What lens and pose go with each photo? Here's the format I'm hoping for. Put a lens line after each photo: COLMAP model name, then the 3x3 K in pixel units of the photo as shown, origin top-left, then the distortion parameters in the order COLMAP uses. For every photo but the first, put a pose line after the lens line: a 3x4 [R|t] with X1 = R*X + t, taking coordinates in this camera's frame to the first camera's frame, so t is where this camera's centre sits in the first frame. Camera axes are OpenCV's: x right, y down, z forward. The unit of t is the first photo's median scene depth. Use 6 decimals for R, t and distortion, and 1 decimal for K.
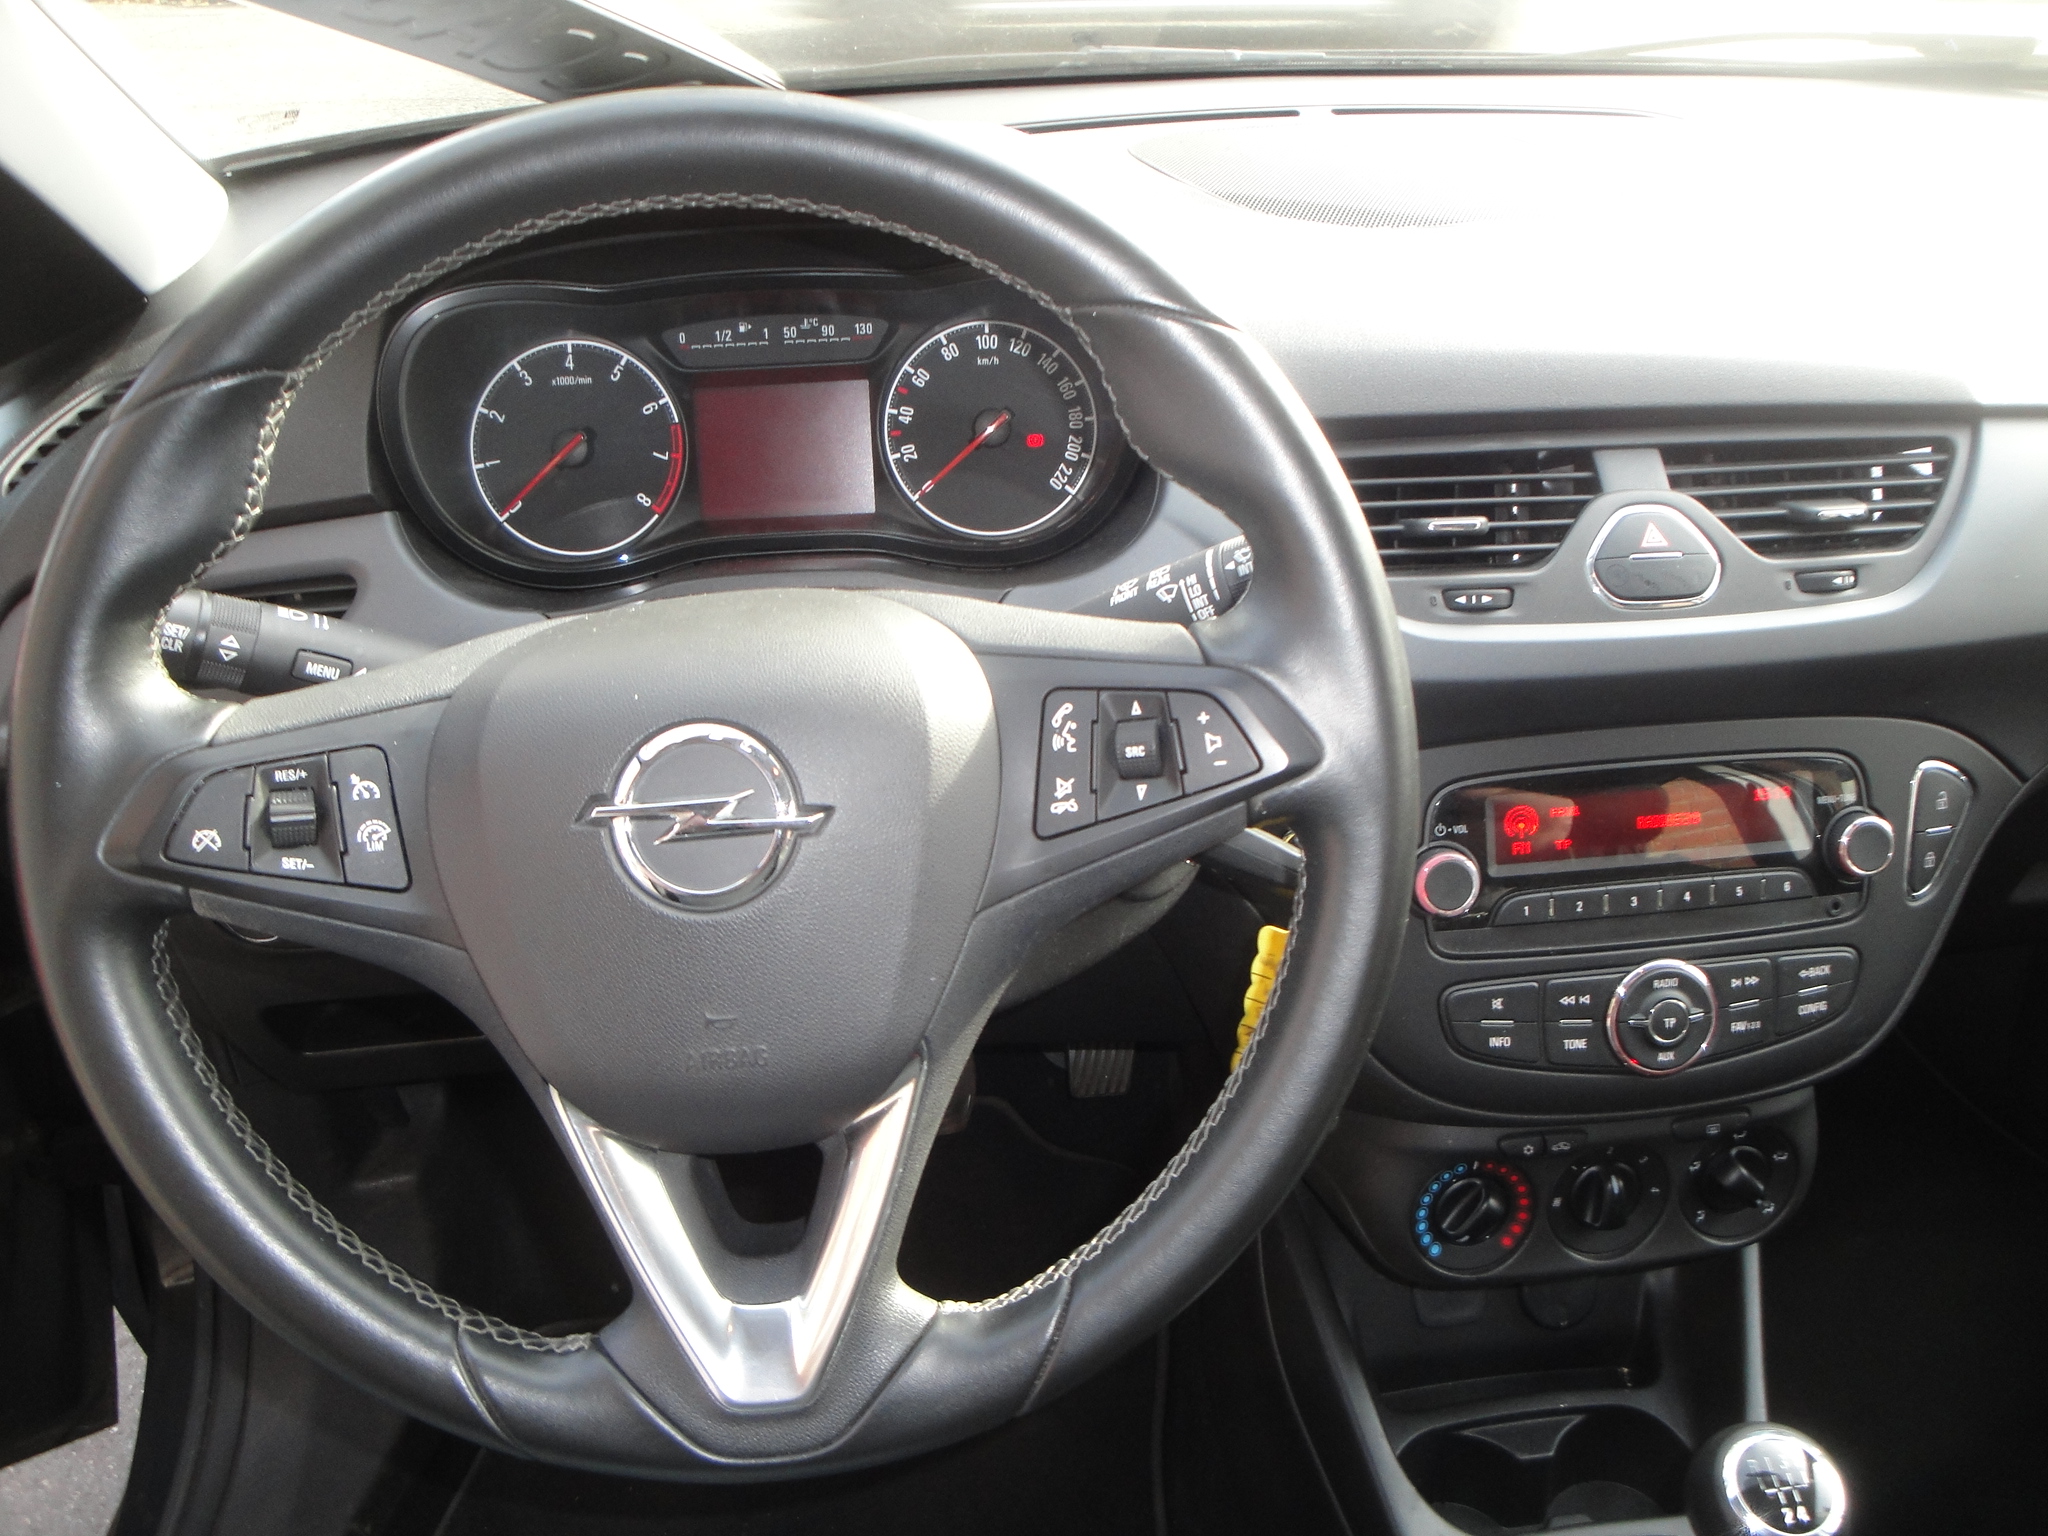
lens RADIAL K [[1683.0, 0, 1056.0], [0, 1683.0, 759.0], [0, 0, 1]] dist [-0.178523, 0.145110]
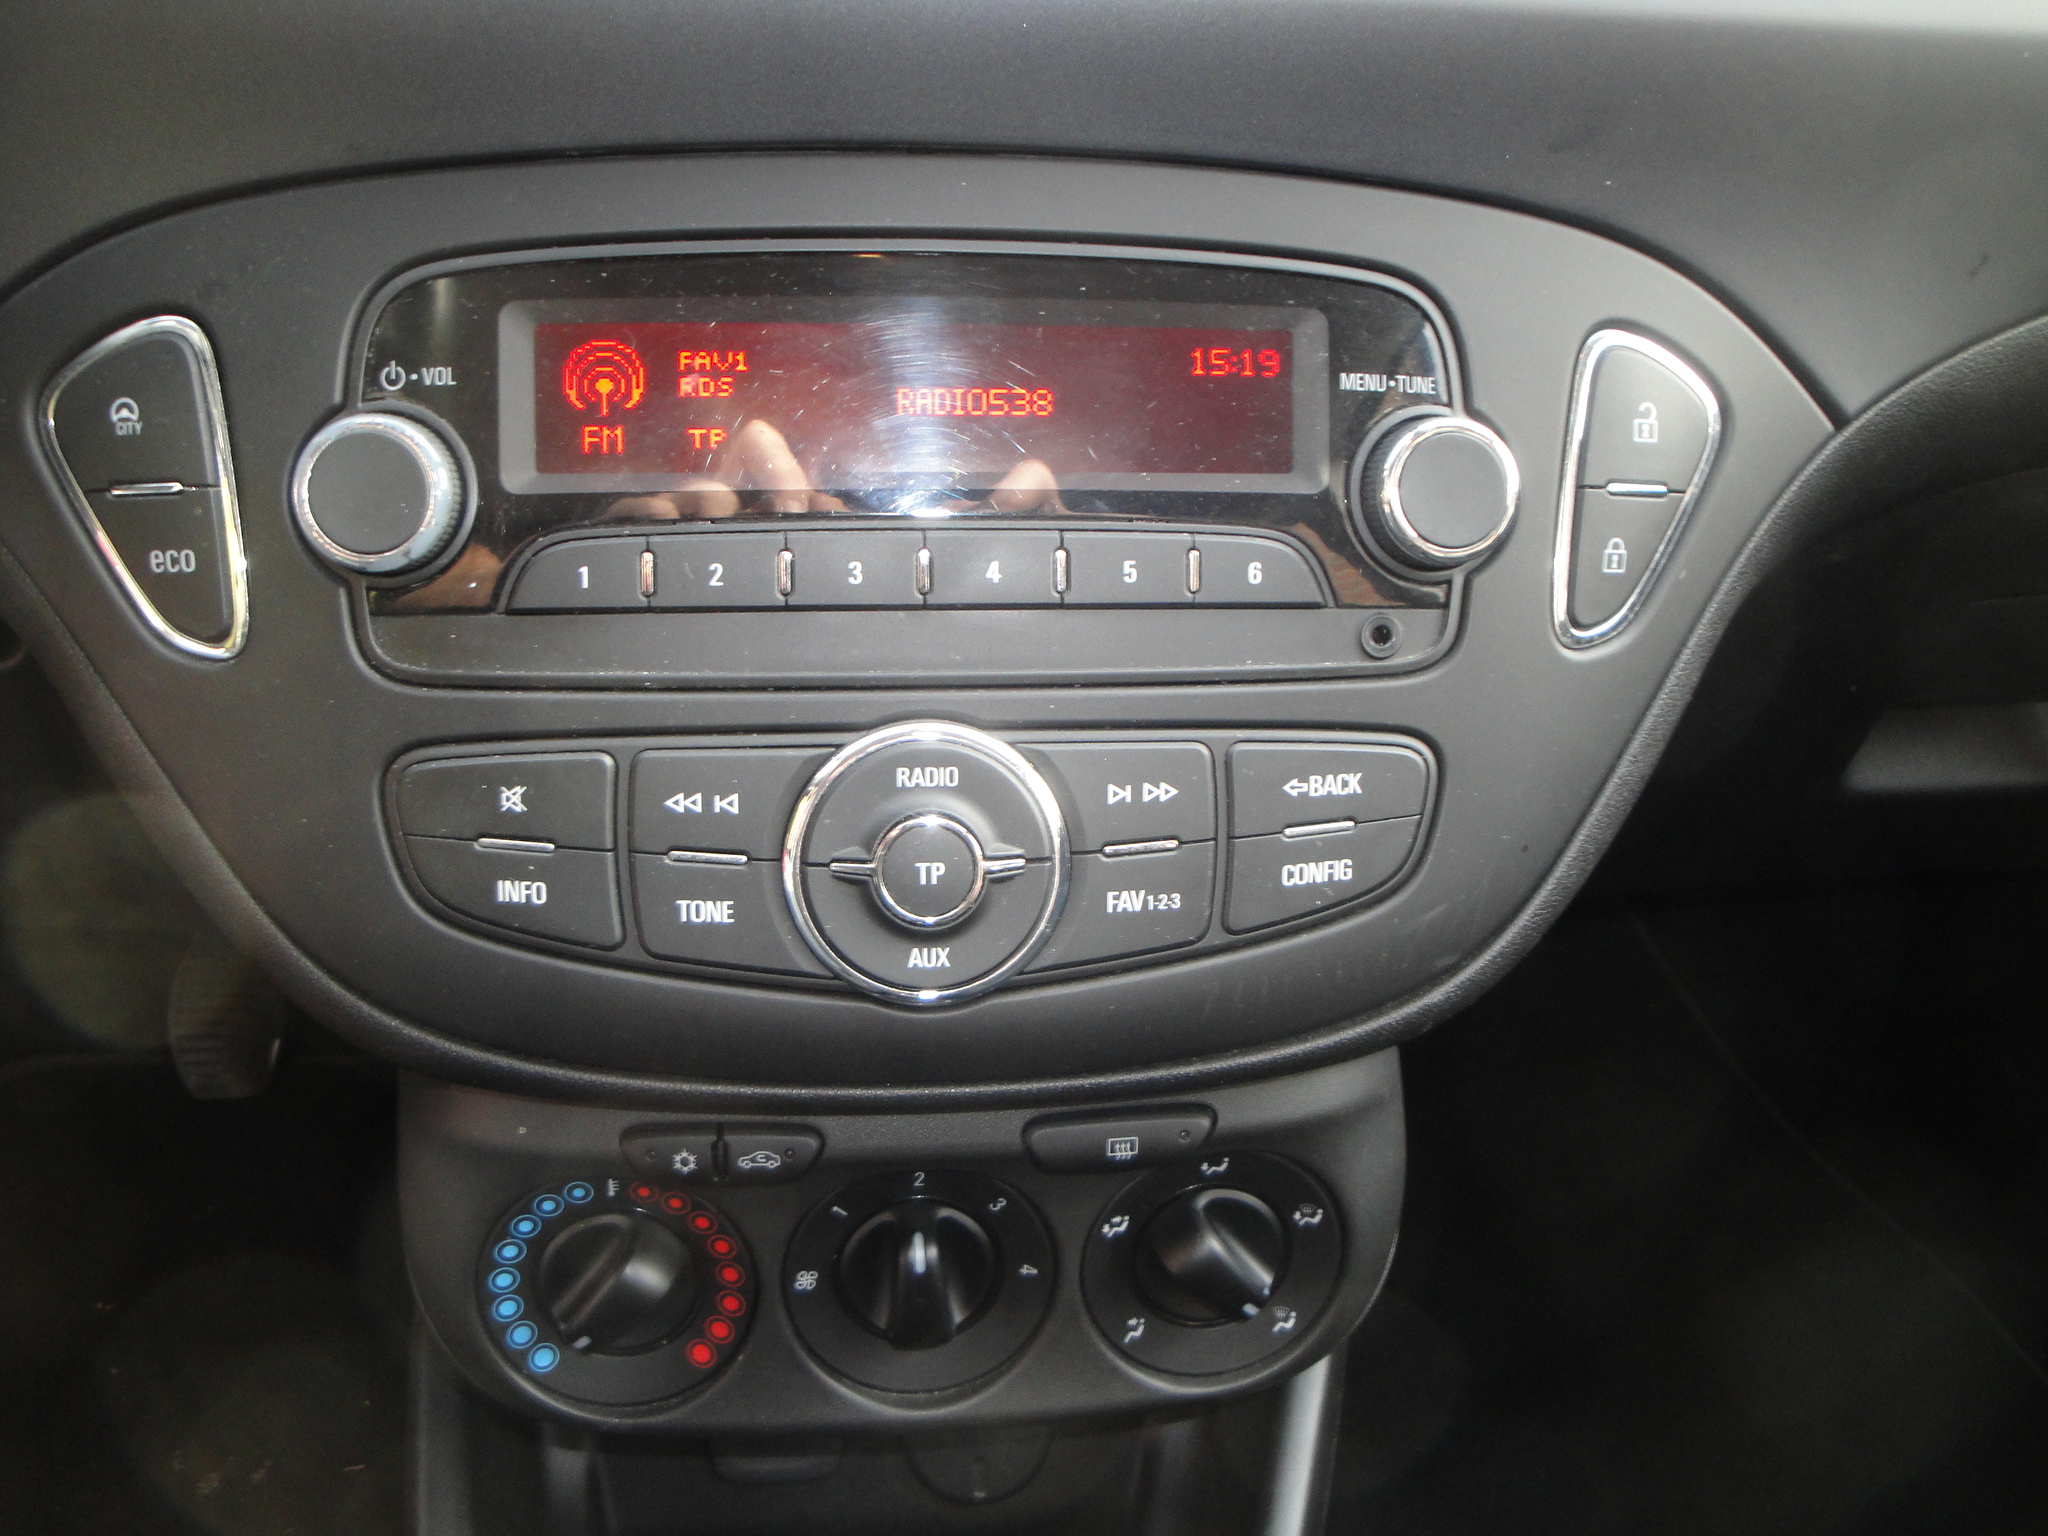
lens RADIAL K [[1683.0, 0, 1056.0], [0, 1683.0, 759.0], [0, 0, 1]] dist [-0.178523, 0.145110]
pose [[0.997724, 0.054815, 0.039271, 0.388674], [-0.054426, 0.998458, -0.010896, 0.135572], [-0.039808, 0.008733, 0.999169, 0.580286]]
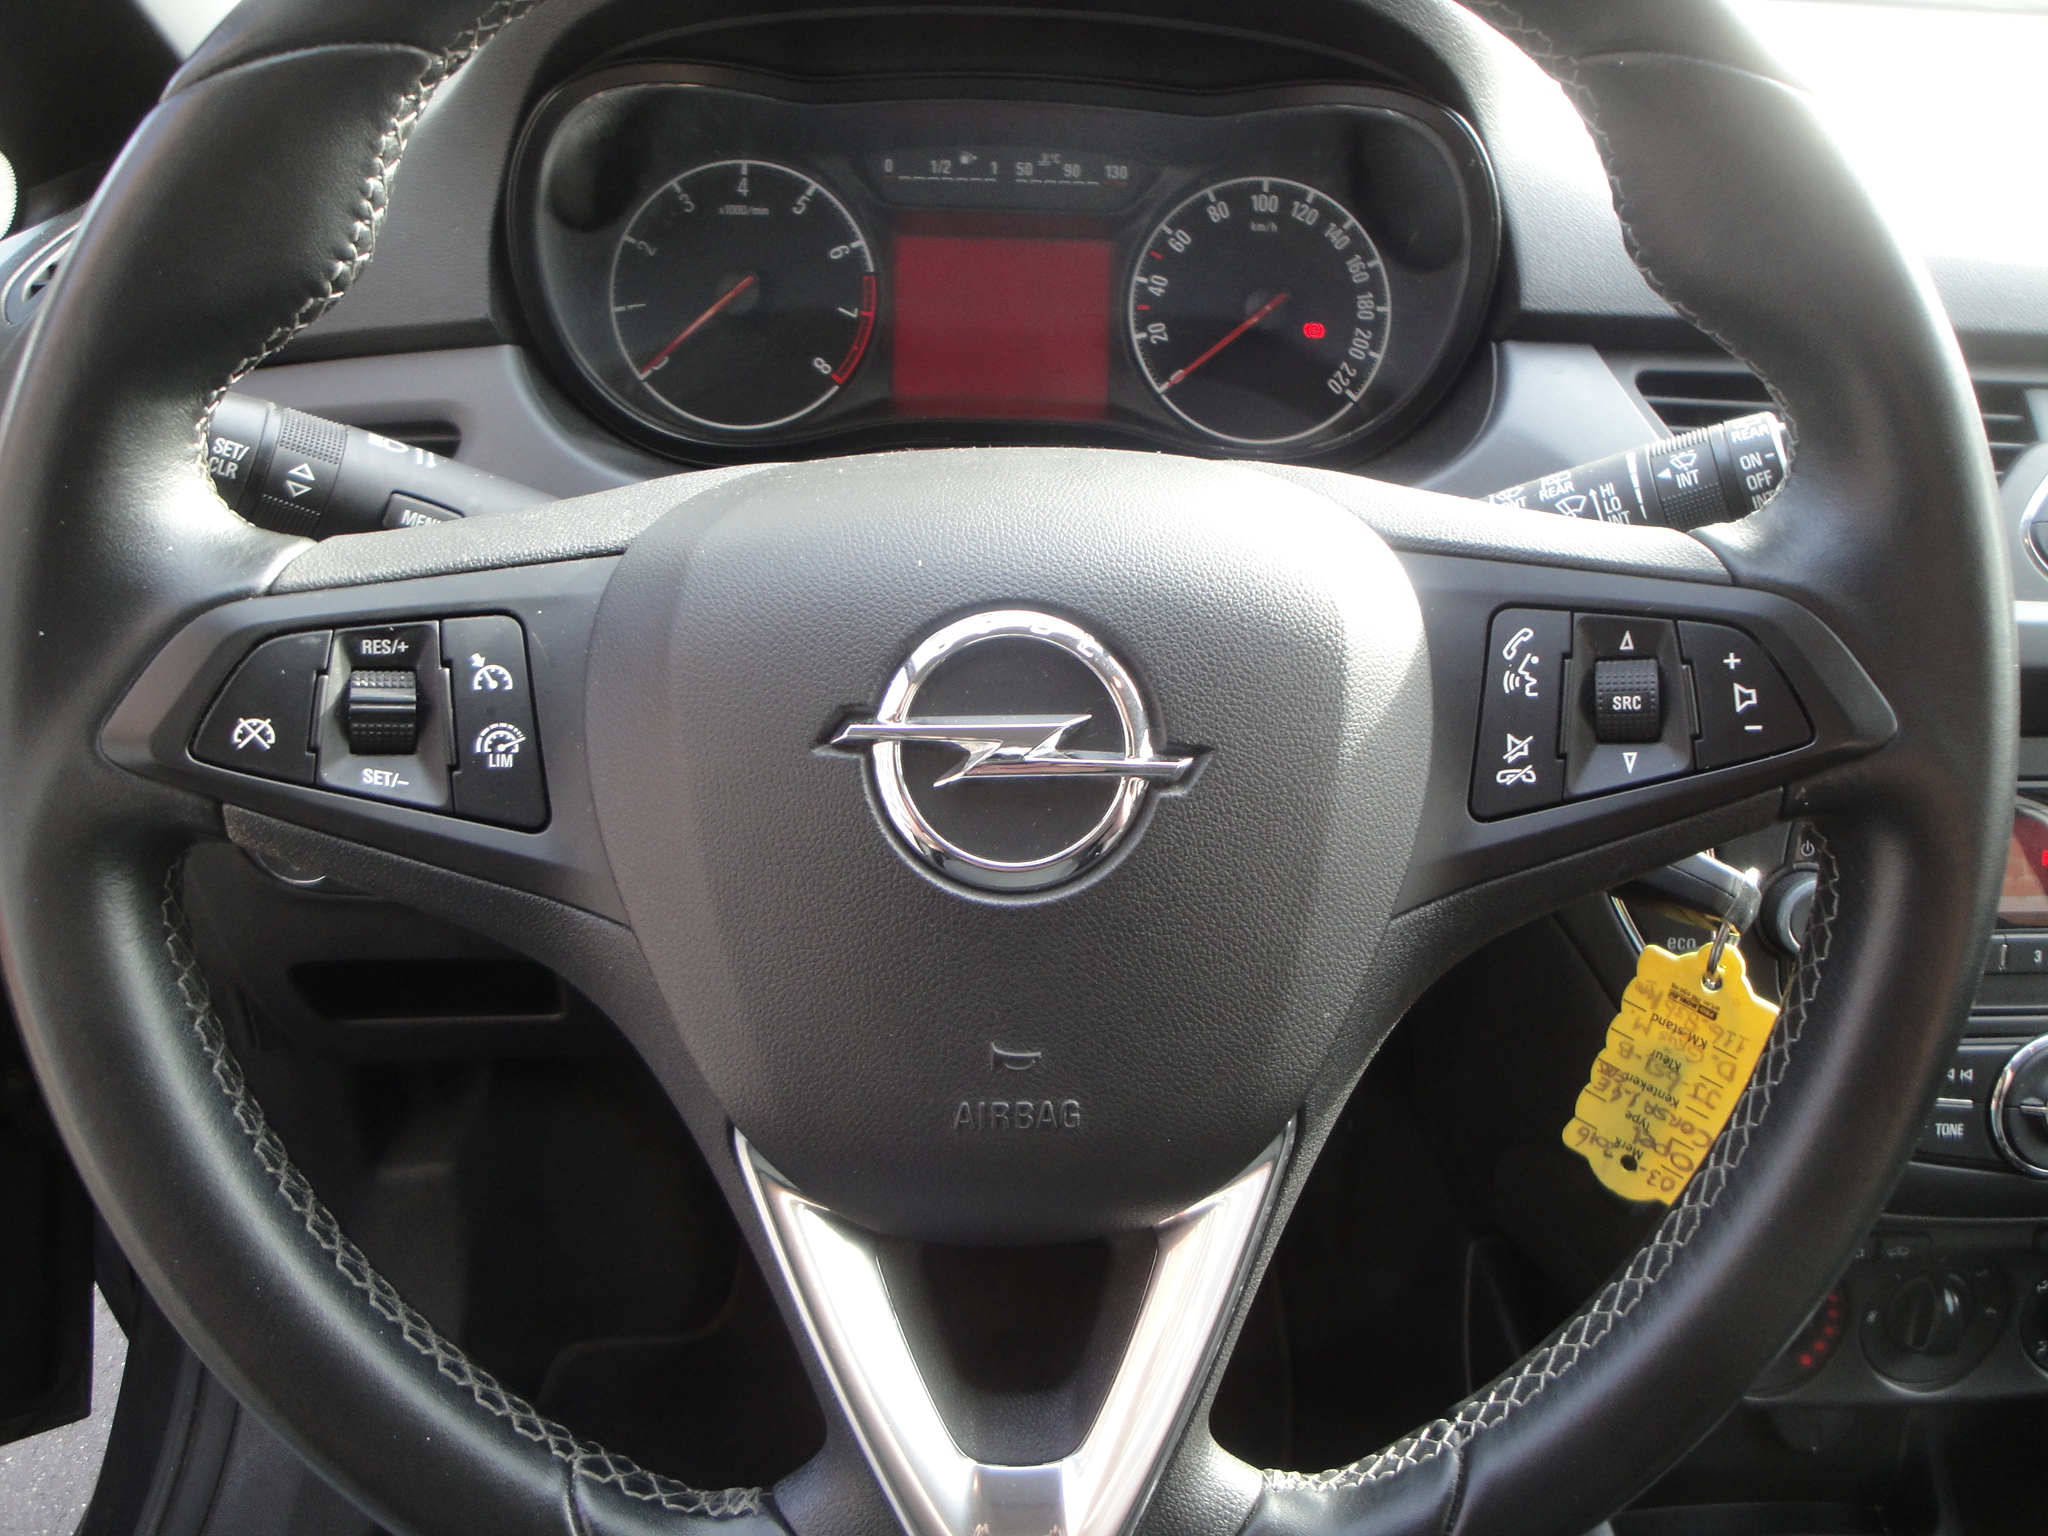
lens RADIAL K [[1661.6, 0, 1031.1], [0, 1661.6, 751.9], [0, 0, 1]] dist [-0.172611, 0.137269]
pose [[0.997148, 0.072289, -0.021707, -0.125482], [-0.072303, 0.997383, 0.000138, 0.023081], [0.021660, 0.001431, 0.999764, 0.226754]]
